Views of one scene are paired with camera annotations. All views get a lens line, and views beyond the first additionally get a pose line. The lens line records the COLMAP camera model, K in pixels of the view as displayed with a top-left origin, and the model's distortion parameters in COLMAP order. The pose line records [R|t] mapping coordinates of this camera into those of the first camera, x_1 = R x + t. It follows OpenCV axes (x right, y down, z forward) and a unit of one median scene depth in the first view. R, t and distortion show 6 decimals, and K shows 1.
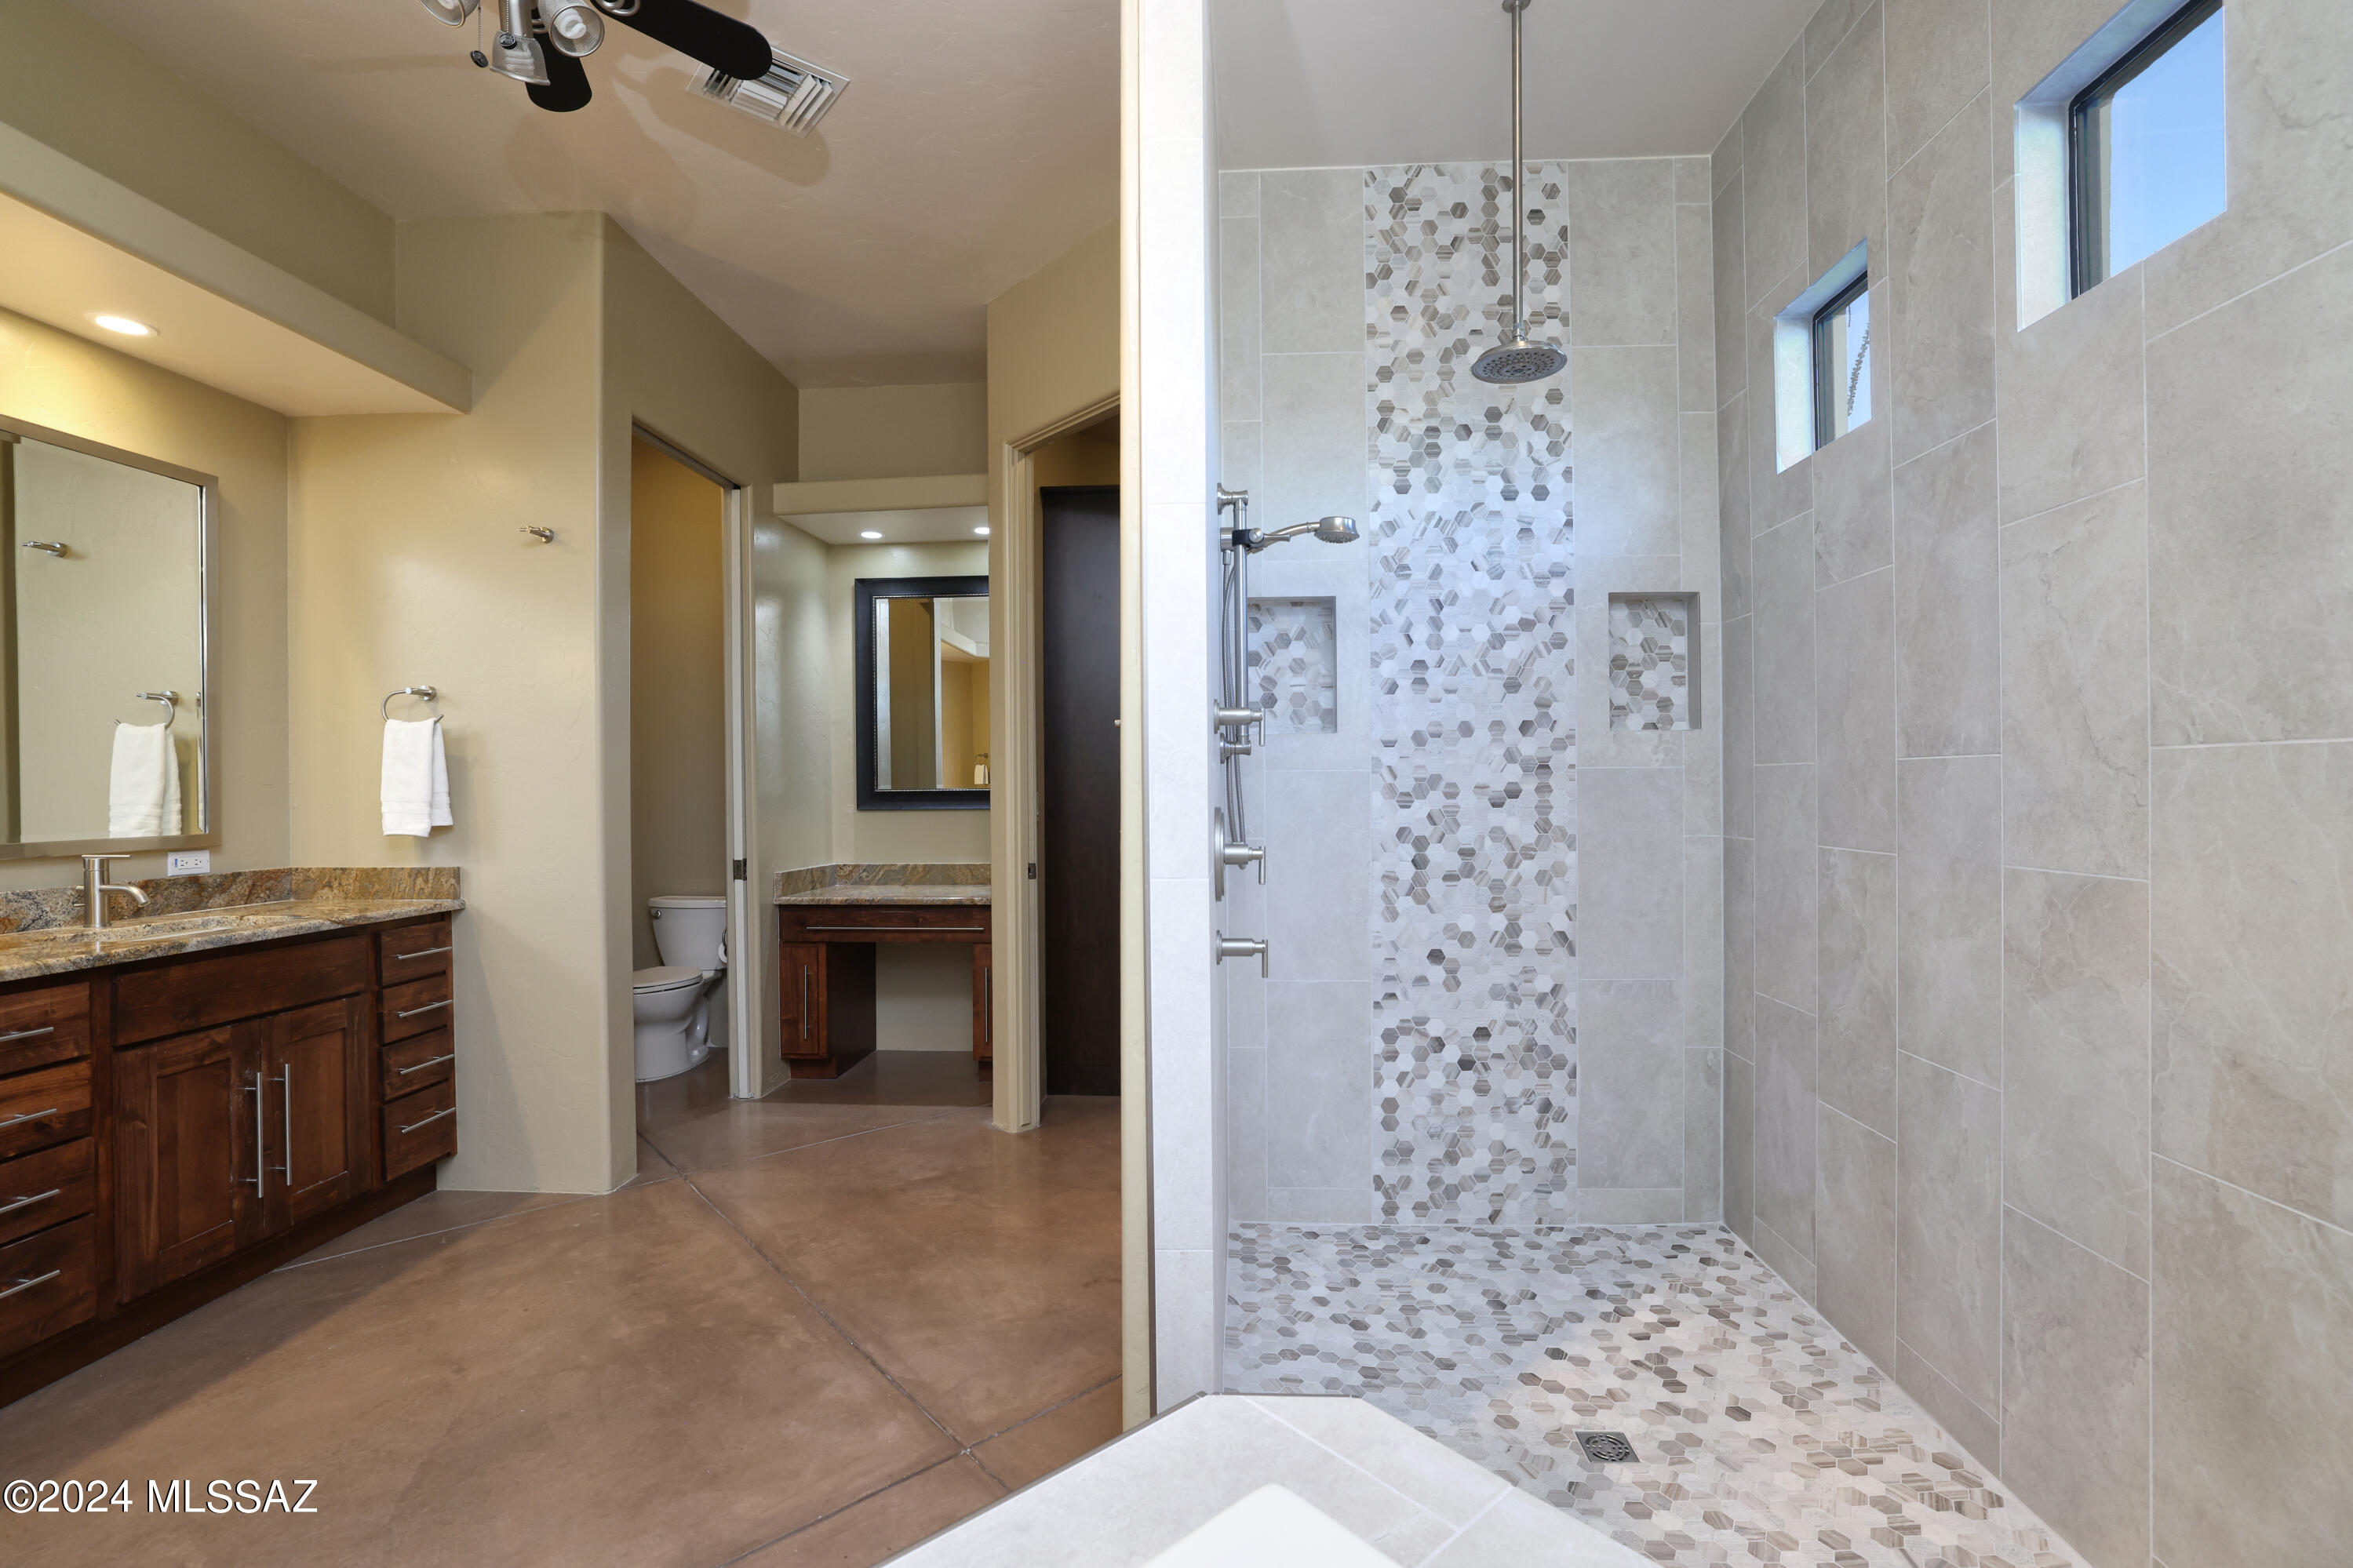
lens RADIAL K [[1074.2, 0, 1176.7], [0, 1074.2, 810.3], [0, 0, 1]] dist [-0.000133, 0.017748]
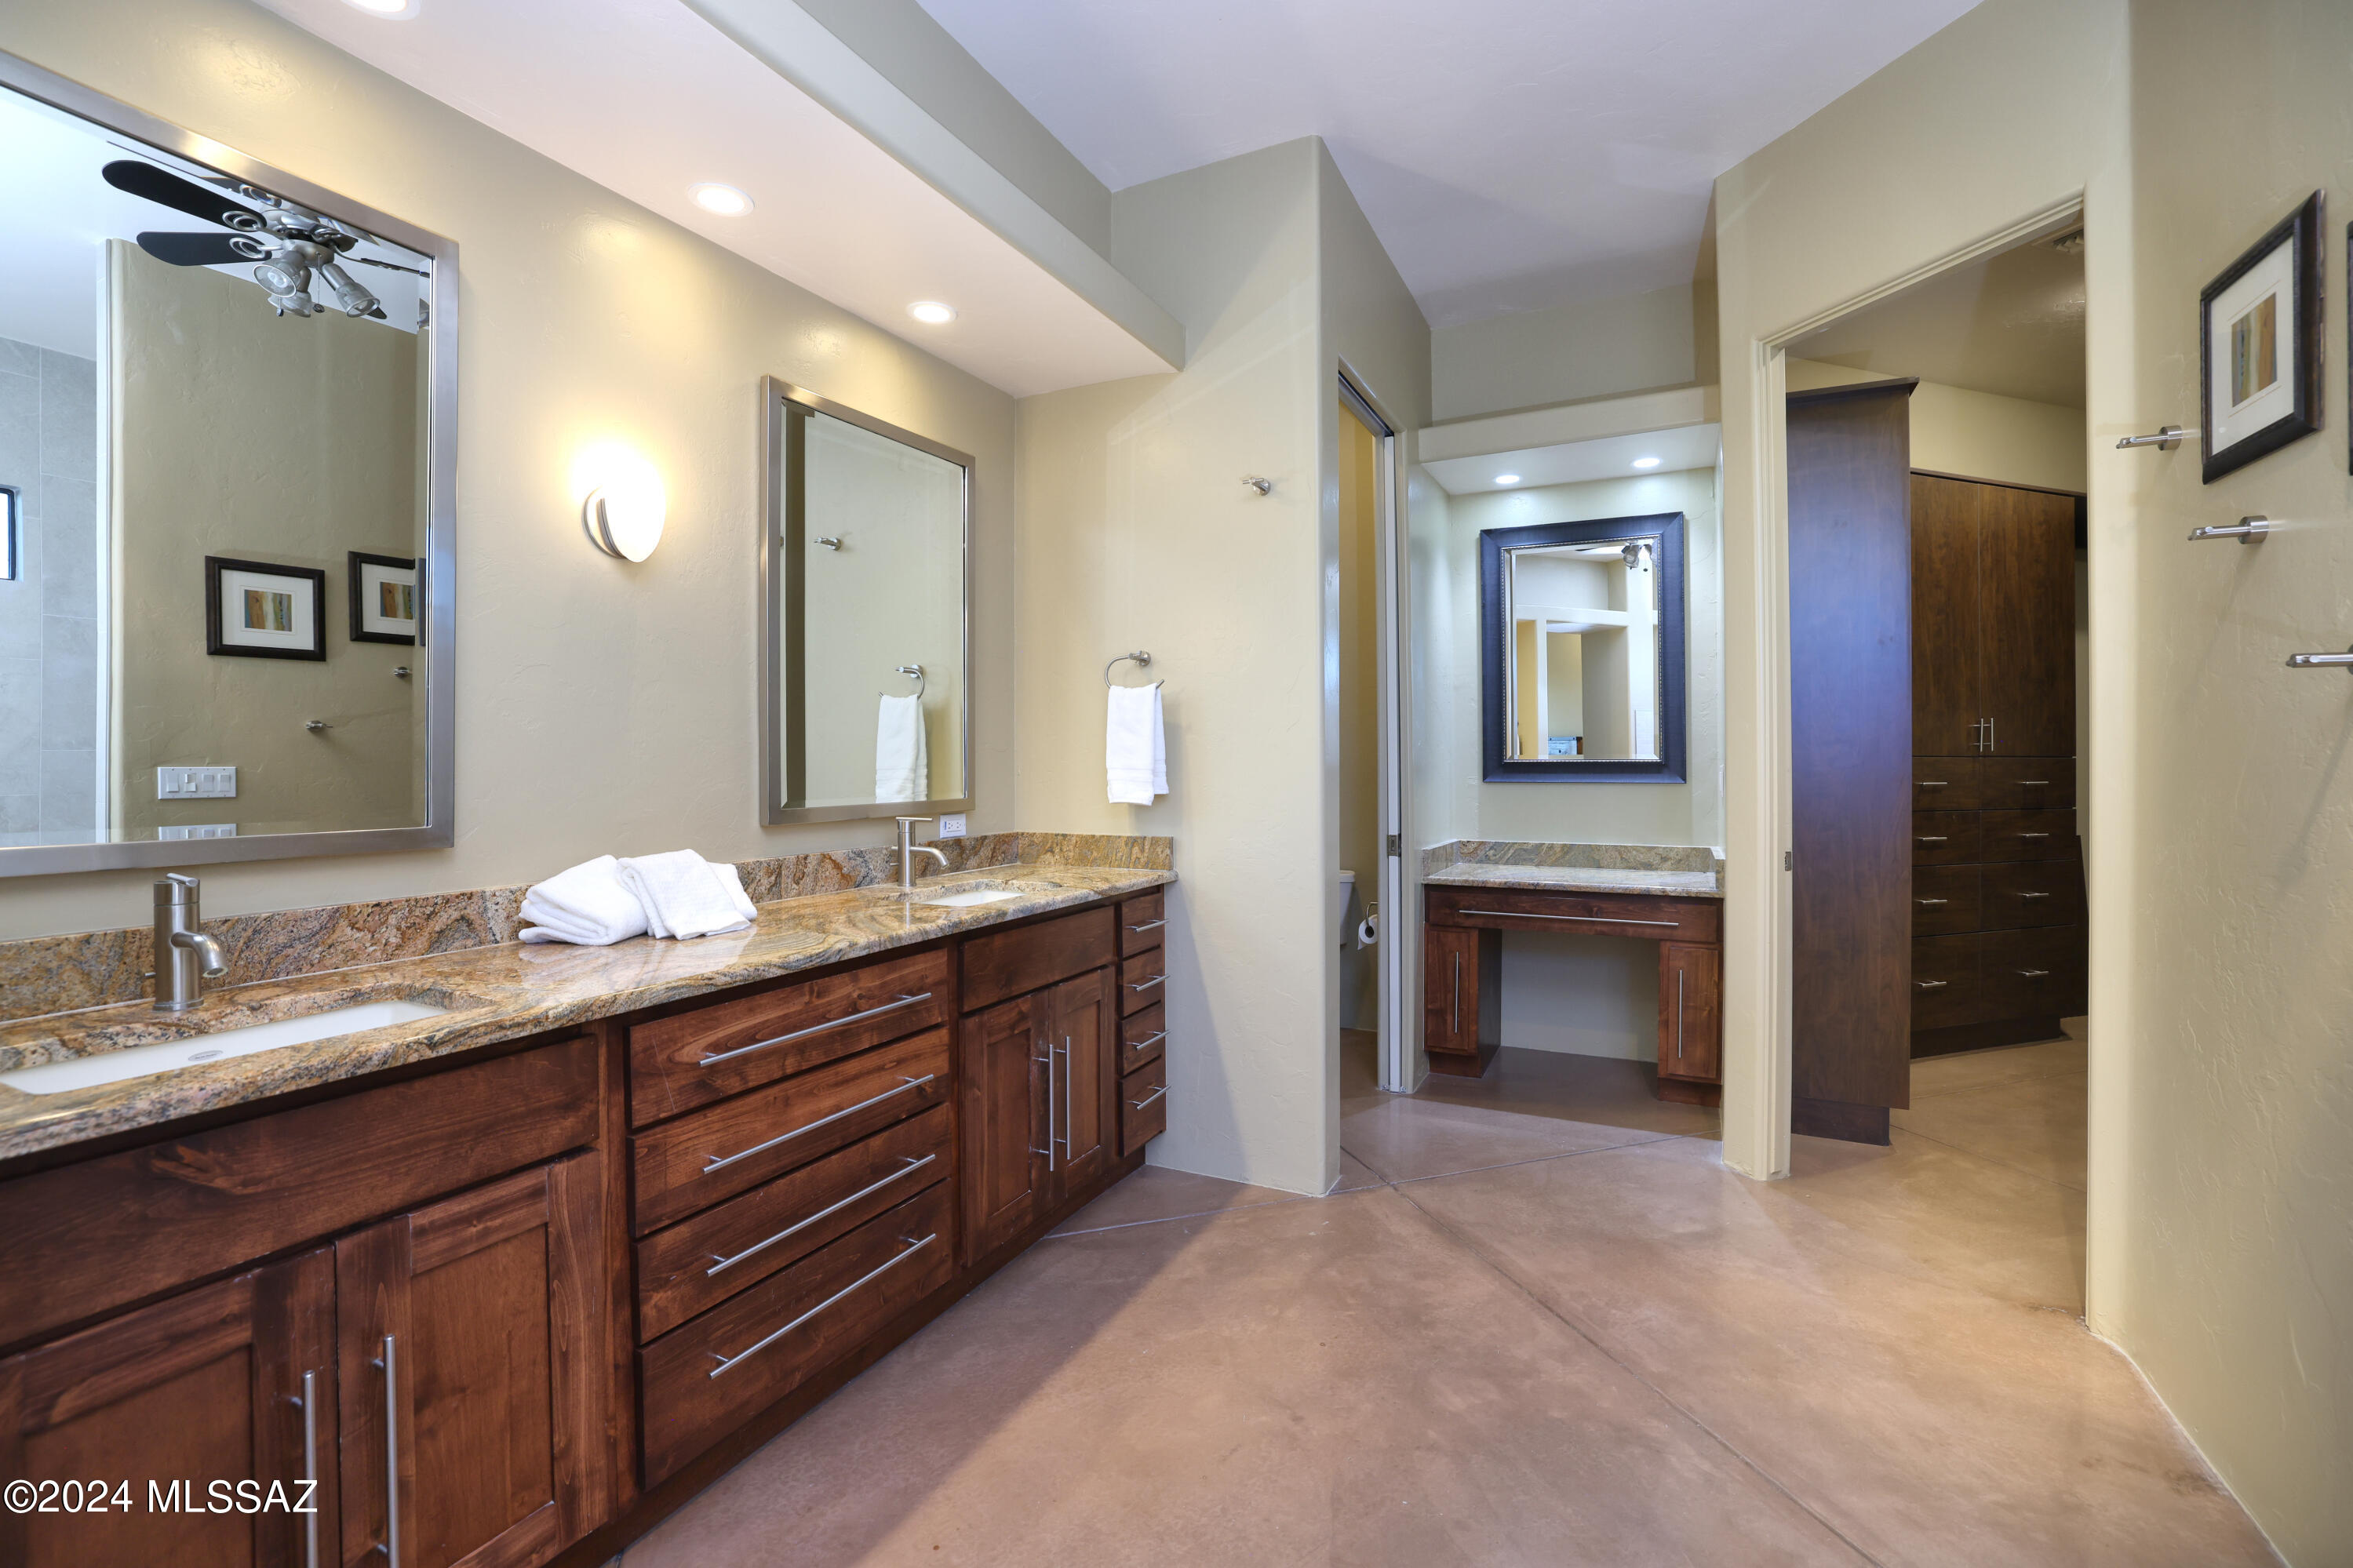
lens RADIAL K [[998.0, 0, 1176.5], [0, 998.0, 784.0], [0, 0, 1]] dist [-0.001362, -0.000038]
pose [[0.945137, 0.014905, -0.326335, -0.373230], [-0.013273, 0.999886, 0.007228, -0.001738], [0.326405, -0.002500, 0.945227, 0.153780]]
